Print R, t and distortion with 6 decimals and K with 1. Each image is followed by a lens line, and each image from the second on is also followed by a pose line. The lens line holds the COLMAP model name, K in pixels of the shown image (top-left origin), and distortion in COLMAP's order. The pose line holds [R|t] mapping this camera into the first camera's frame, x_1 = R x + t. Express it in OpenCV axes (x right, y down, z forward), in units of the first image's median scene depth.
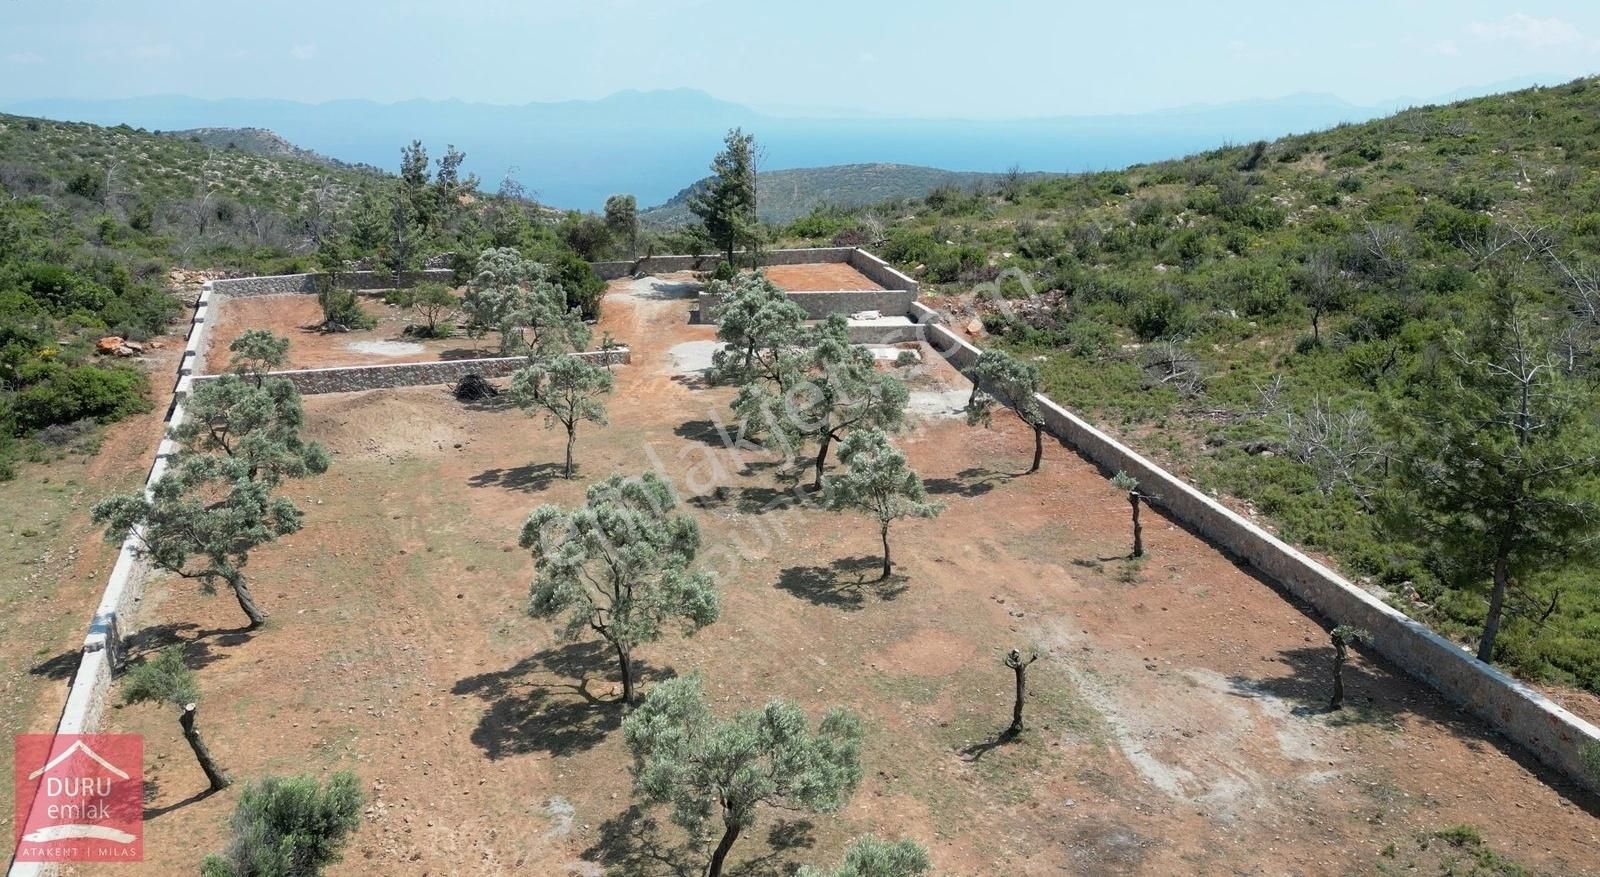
lens RADIAL K [[1173.4, 0, 800.0], [0, 1173.4, 438.5], [0, 0, 1]] dist [0.106278, -0.123836]
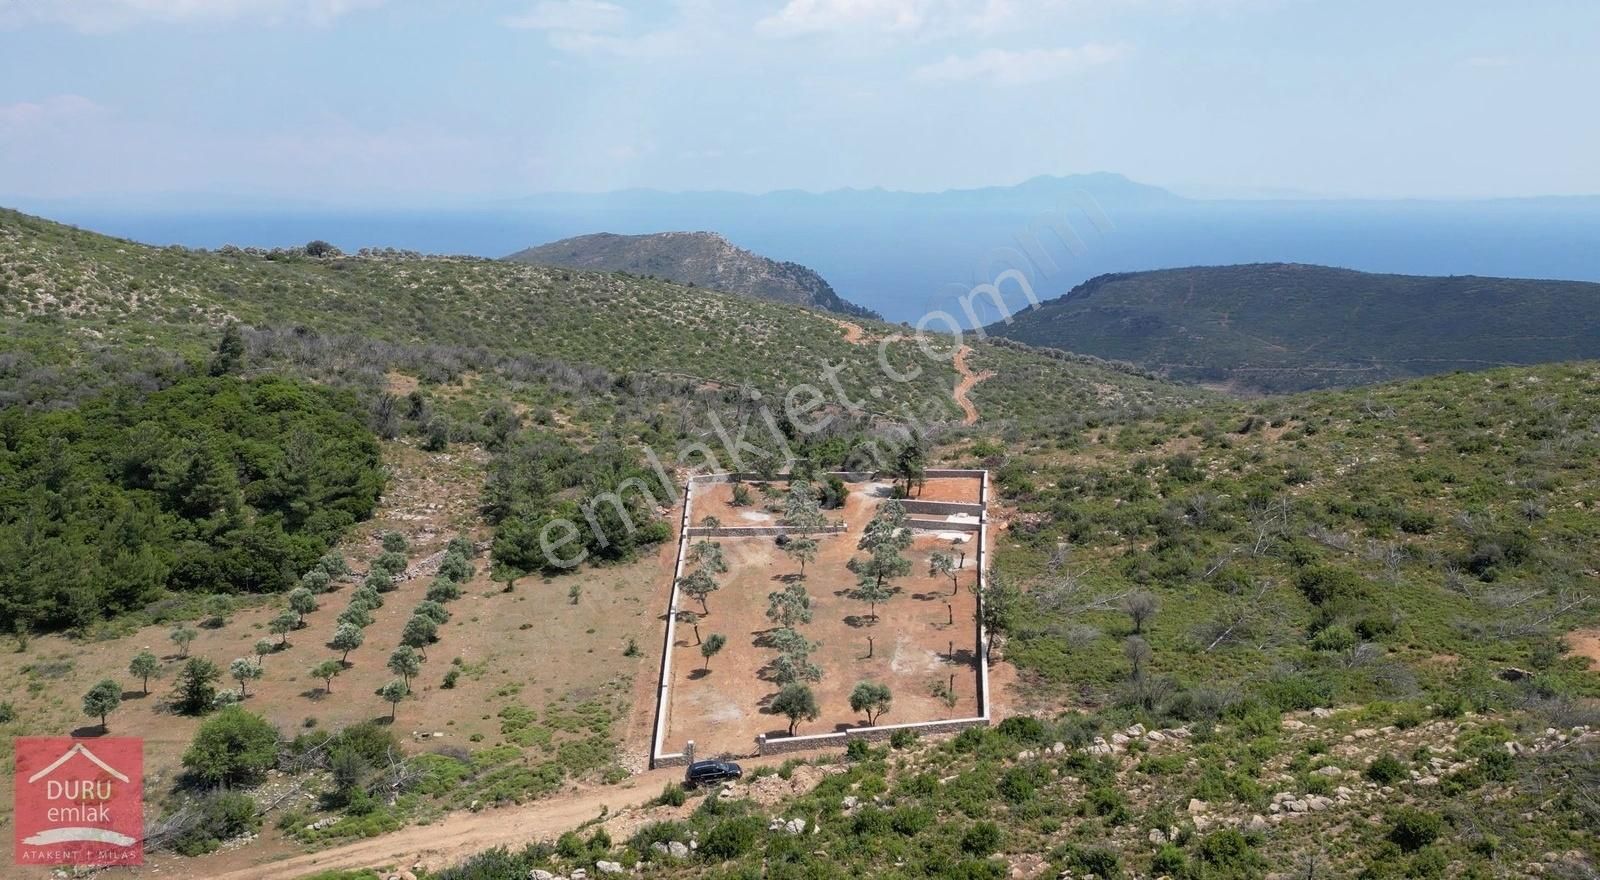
lens RADIAL K [[1173.4, 0, 800.0], [0, 1173.4, 440.0], [0, 0, 1]] dist [0.106278, -0.123836]
pose [[0.943684, 0.061284, -0.325123, 0.460205], [-0.082490, 0.995243, -0.051834, -0.102112], [0.320400, 0.075735, 0.944250, -1.133119]]
